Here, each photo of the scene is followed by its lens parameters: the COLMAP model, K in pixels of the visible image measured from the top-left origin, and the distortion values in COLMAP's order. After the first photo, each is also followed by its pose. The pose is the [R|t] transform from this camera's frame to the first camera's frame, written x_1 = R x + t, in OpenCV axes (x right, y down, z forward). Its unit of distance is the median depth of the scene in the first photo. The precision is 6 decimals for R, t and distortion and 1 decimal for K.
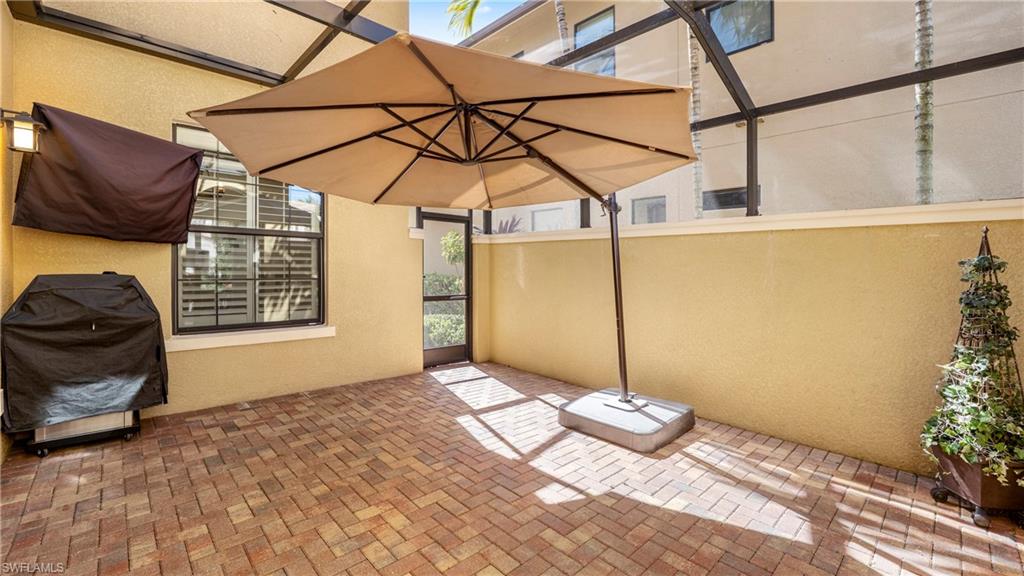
lens RADIAL K [[417.4, 0, 520.3], [0, 417.4, 251.4], [0, 0, 1]] dist [-0.004494, -0.000430]
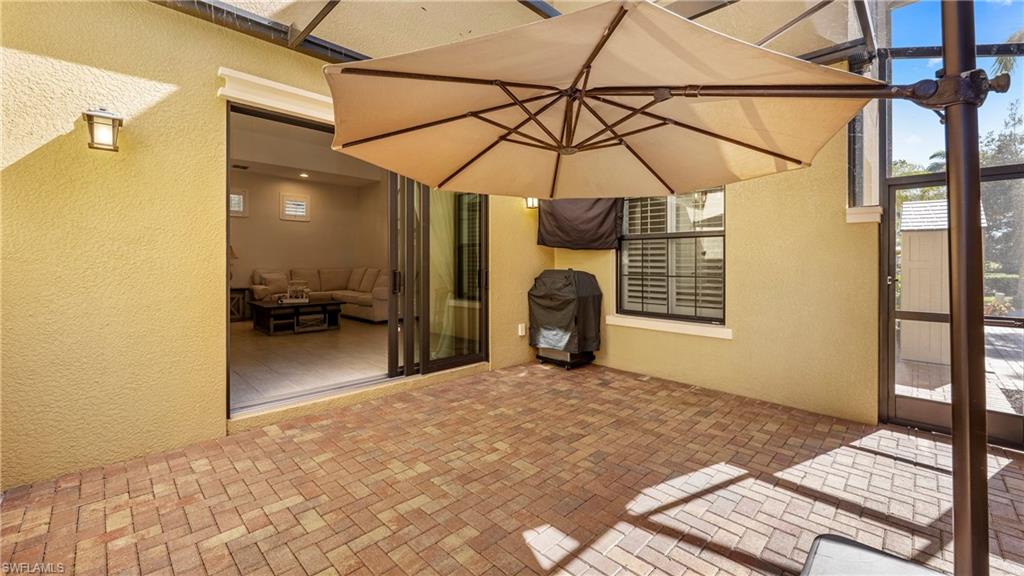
lens RADIAL K [[417.4, 0, 514.7], [0, 417.4, 258.5], [0, 0, 1]] dist [-0.004494, -0.000430]
pose [[0.026666, -0.028118, -0.999249, 0.696364], [0.031910, 0.999119, -0.027262, 0.047538], [0.999135, -0.031159, 0.027540, 0.723776]]
